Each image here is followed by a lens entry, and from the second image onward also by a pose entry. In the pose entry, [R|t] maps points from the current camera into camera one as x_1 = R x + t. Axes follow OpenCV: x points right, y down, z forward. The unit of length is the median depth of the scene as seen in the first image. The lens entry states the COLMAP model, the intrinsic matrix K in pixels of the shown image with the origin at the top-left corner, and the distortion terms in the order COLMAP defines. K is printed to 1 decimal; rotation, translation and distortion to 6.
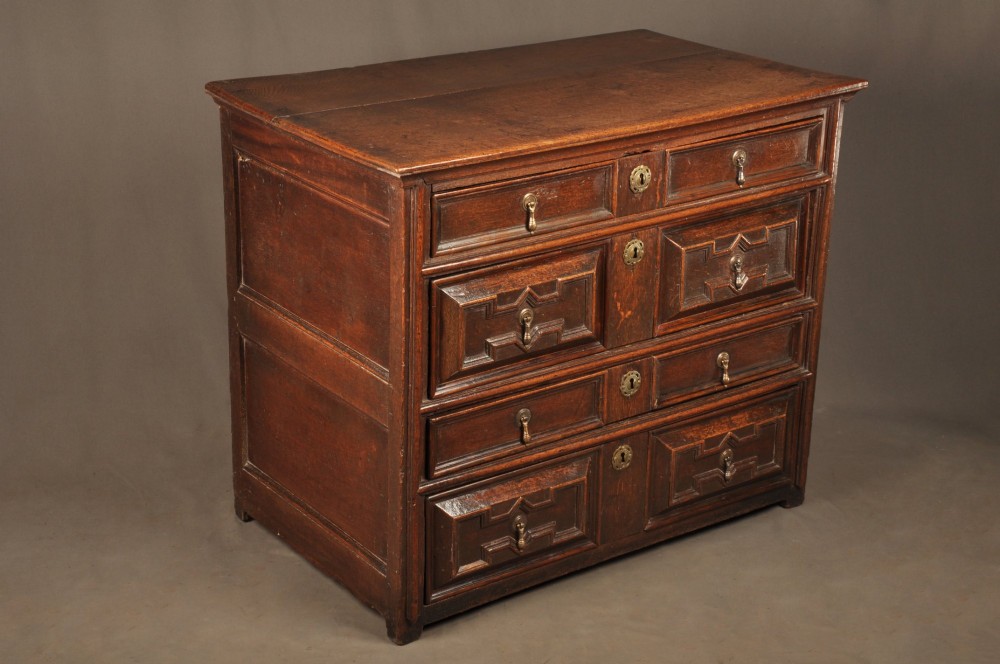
lens RADIAL K [[1668.7, 0, 503.8], [0, 1668.7, 332.8], [0, 0, 1]] dist [0.224578, -0.047206]
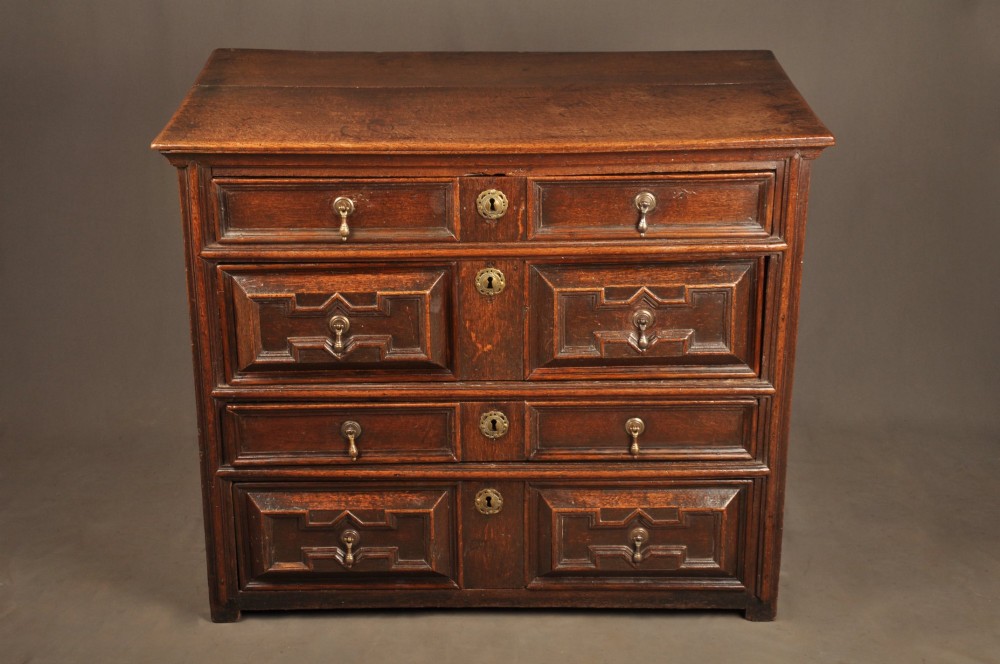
lens RADIAL K [[1668.7, 0, 503.8], [0, 1668.7, 332.8], [0, 0, 1]] dist [0.224578, -0.047206]
pose [[0.808591, 0.200955, -0.552990, 0.592442], [-0.193511, 0.978409, 0.072597, -0.088617], [0.555639, 0.048308, 0.830019, 0.245939]]
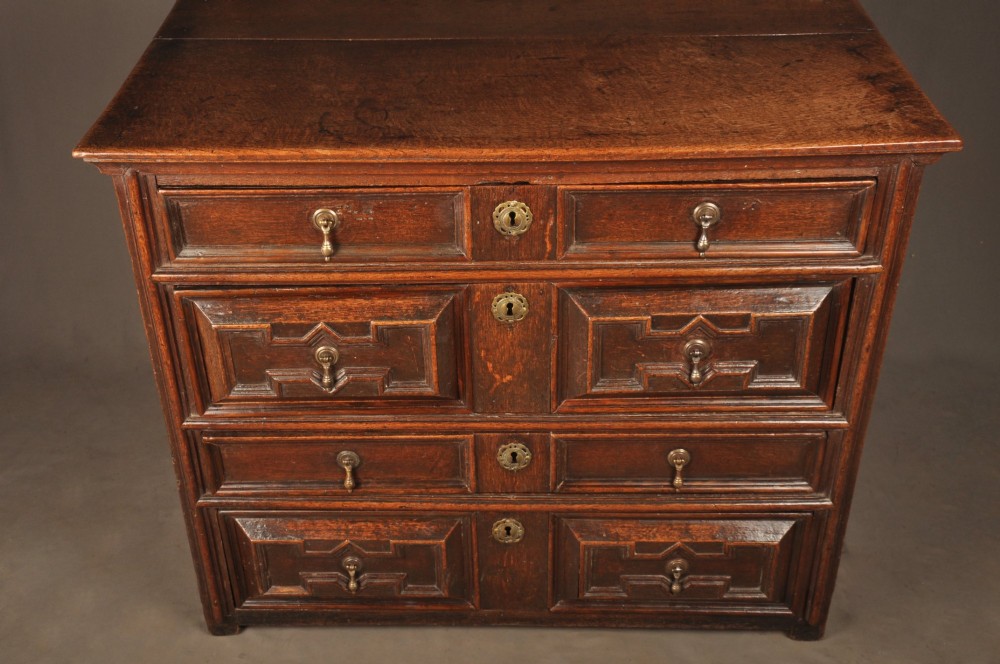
lens RADIAL K [[1203.0, 0, 497.7], [0, 1203.0, 335.5], [0, 0, 1]] dist [0.045131, 0.037610]
pose [[0.797363, 0.313371, -0.515763, 0.352238], [-0.191208, 0.941770, 0.276601, -0.182504], [0.572409, -0.121933, 0.810851, 0.559030]]
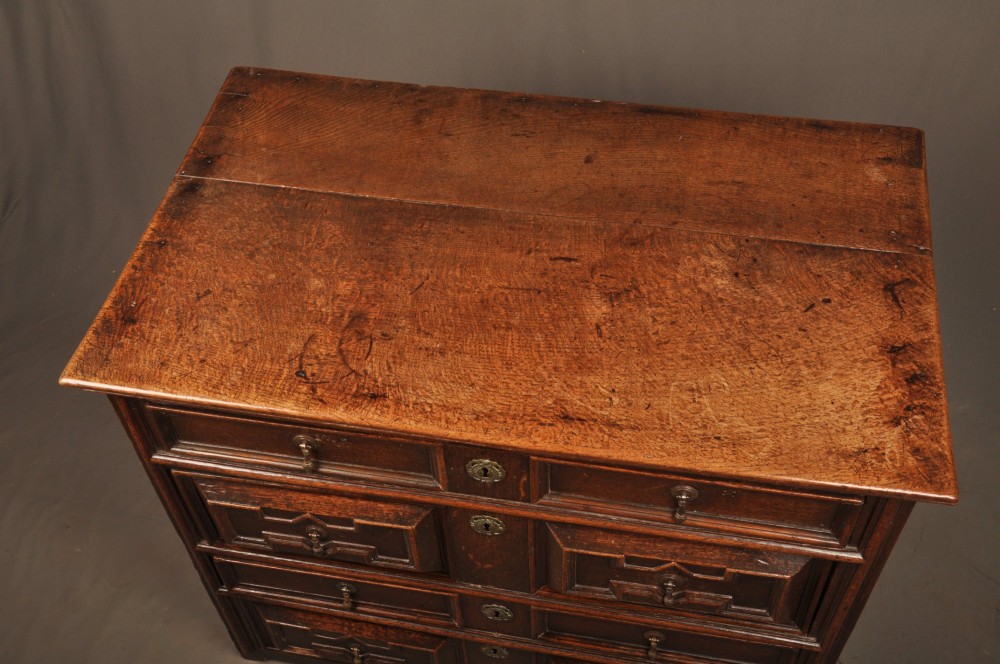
lens RADIAL K [[1103.6, 0, 500.0], [0, 1103.6, 332.0], [0, 0, 1]] dist [0.011957, 0.000155]
pose [[0.680383, 0.528330, -0.507884, 0.286623], [-0.218512, 0.807748, 0.547537, -0.389206], [0.699522, -0.261556, 0.665024, 0.694114]]
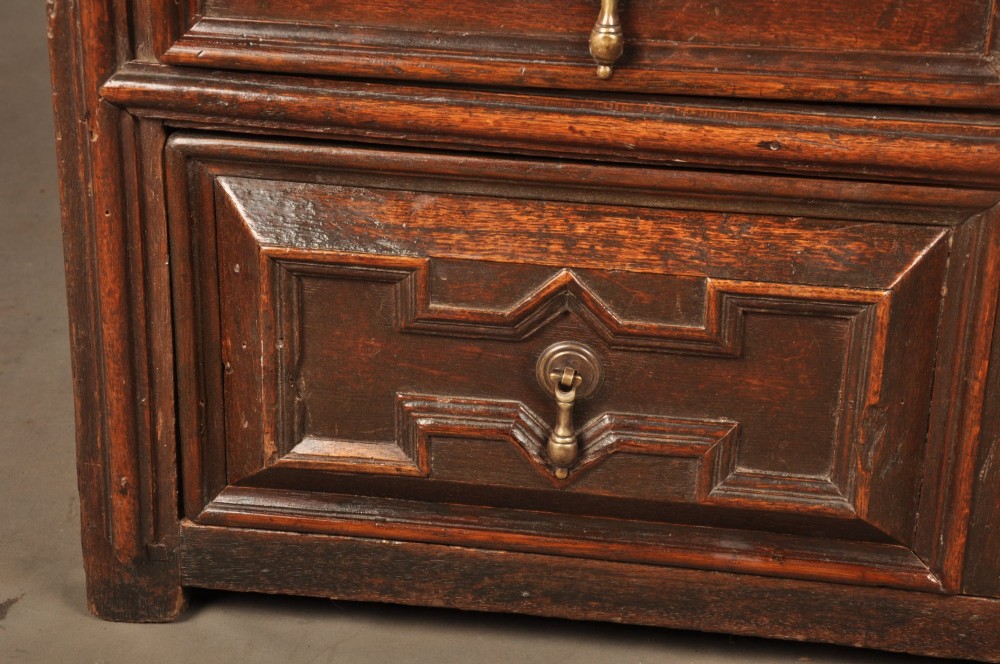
lens RADIAL K [[2055.5, 0, 497.2], [0, 2055.5, 331.0], [0, 0, 1]] dist [0.339425, 0.075090]
pose [[0.731094, 0.292954, -0.616181, 0.203571], [-0.259679, 0.954632, 0.145758, 0.062707], [0.630926, 0.053446, 0.774000, 0.740520]]
